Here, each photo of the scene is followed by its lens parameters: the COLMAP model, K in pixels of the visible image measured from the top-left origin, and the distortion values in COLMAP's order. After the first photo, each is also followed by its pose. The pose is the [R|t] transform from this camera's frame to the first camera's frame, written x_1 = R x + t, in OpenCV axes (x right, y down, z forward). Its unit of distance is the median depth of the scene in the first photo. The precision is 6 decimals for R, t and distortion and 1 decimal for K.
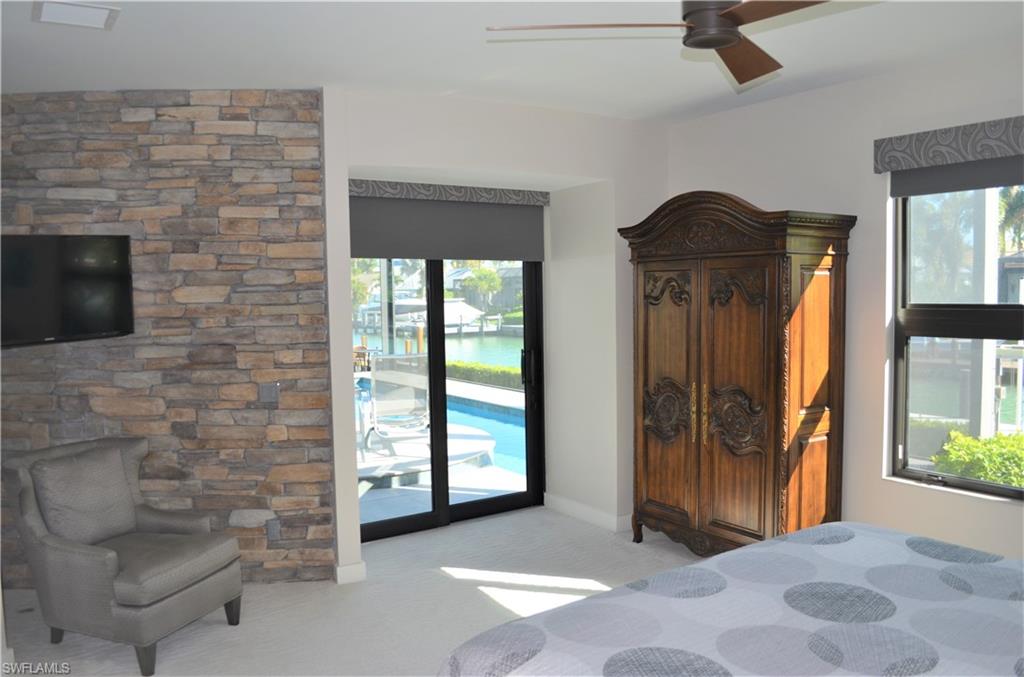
lens RADIAL K [[835.0, 0, 511.6], [0, 835.0, 290.9], [0, 0, 1]] dist [-0.000220, 0.000411]
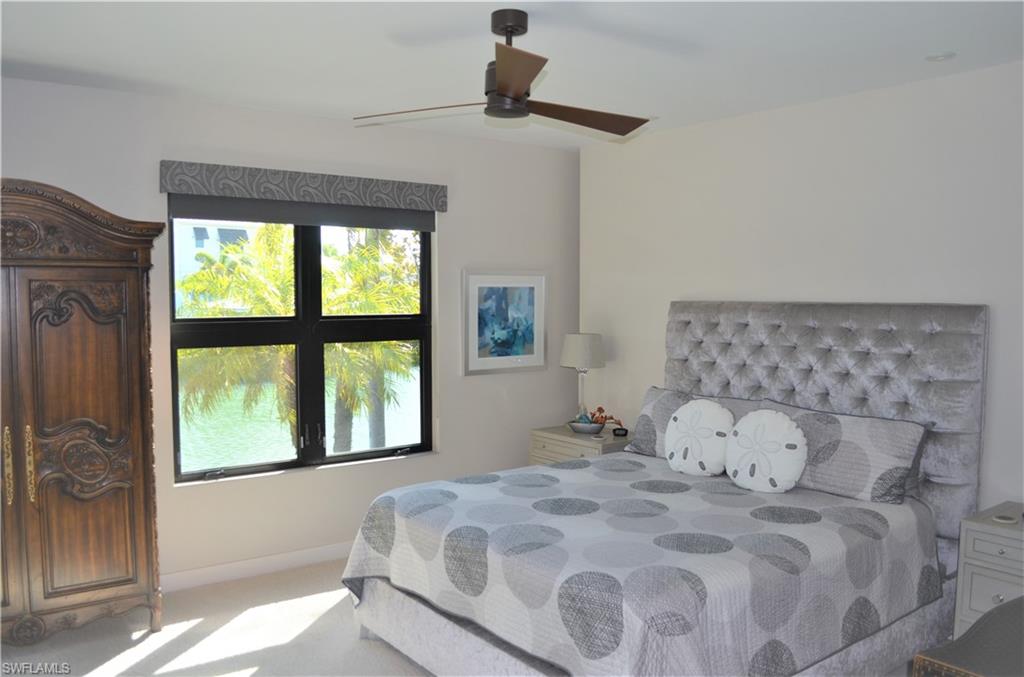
lens RADIAL K [[801.7, 0, 514.3], [0, 801.7, 342.9], [0, 0, 1]] dist [-0.084014, 0.009993]
pose [[-0.028733, -0.036587, 0.998917, -0.559035], [0.013055, 0.999231, 0.036974, 0.013570], [-0.999502, 0.014103, -0.028233, 0.613184]]
